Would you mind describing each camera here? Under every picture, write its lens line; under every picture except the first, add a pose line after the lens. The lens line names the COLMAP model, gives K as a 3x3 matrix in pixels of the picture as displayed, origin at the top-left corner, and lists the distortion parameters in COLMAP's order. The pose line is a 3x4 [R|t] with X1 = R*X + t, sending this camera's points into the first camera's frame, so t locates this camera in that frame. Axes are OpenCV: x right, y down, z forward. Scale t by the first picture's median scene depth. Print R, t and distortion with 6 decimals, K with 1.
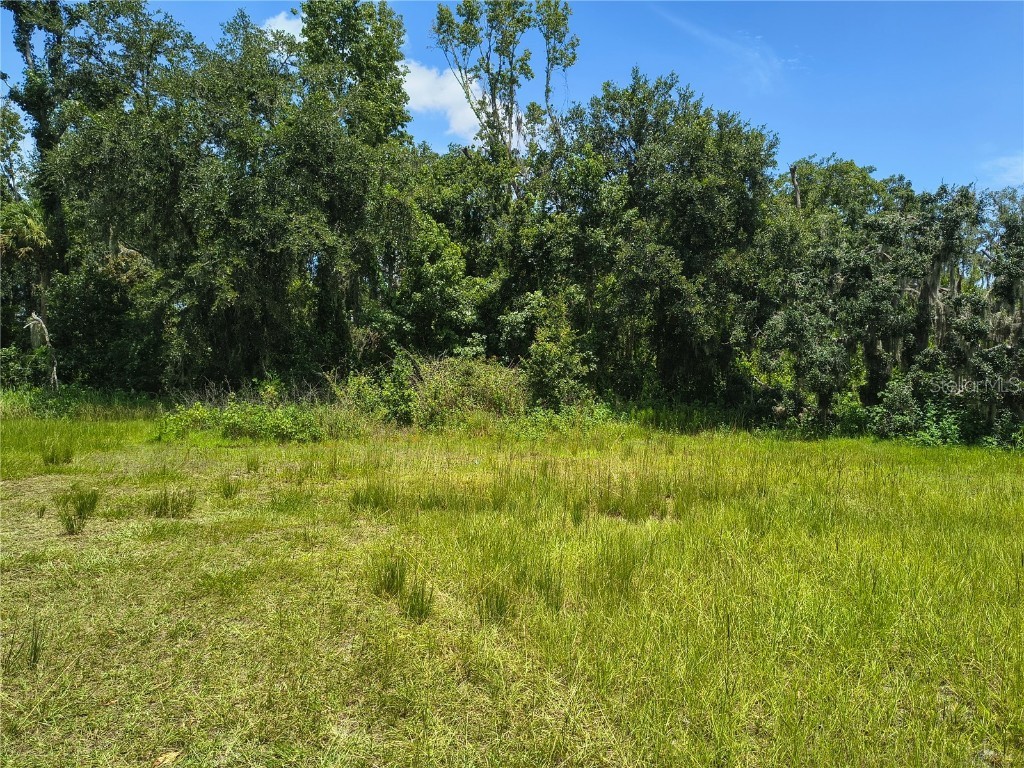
lens RADIAL K [[702.6, 0, 534.8], [0, 702.6, 368.1], [0, 0, 1]] dist [0.043950, -0.051831]
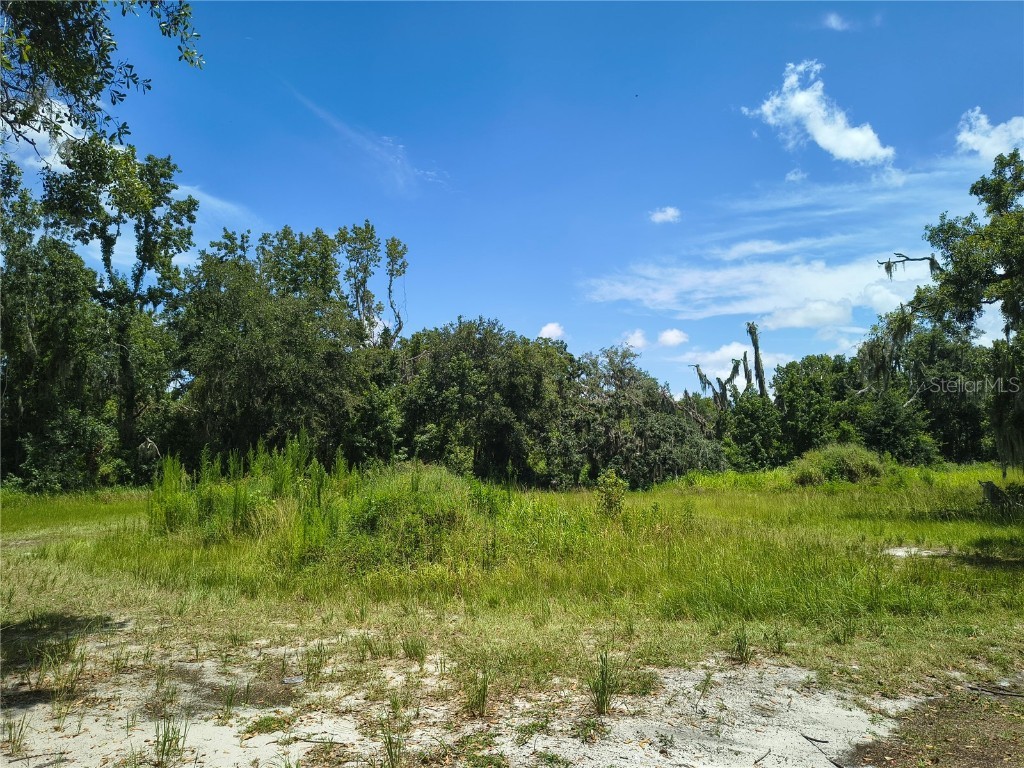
lens RADIAL K [[702.6, 0, 515.7], [0, 702.6, 392.0], [0, 0, 1]] dist [0.043950, -0.051831]
pose [[0.891492, 0.026765, 0.452245, -0.750244], [0.013196, 0.996296, -0.084976, -0.036588], [-0.452844, 0.081723, 0.887837, -0.909860]]
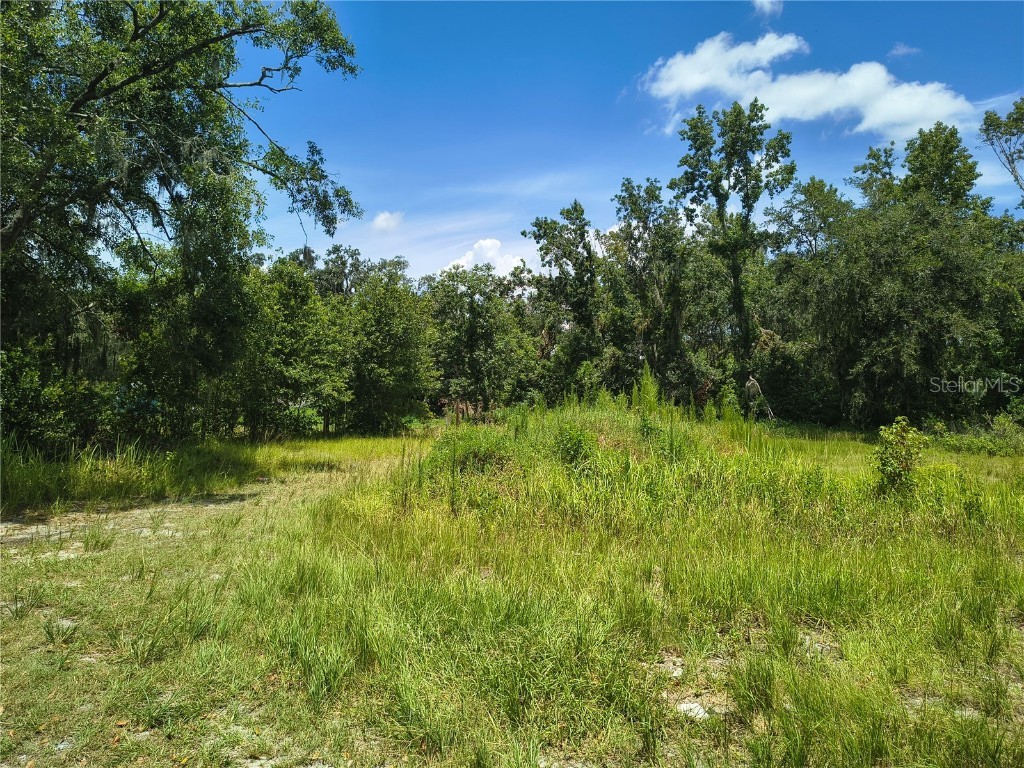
lens RADIAL K [[702.6, 0, 509.8], [0, 702.6, 376.0], [0, 0, 1]] dist [0.043950, -0.051831]
pose [[0.834249, -0.018417, -0.551081, -0.272952], [0.001596, 0.999519, -0.030987, -0.029517], [0.551386, 0.024971, 0.833876, -0.809151]]
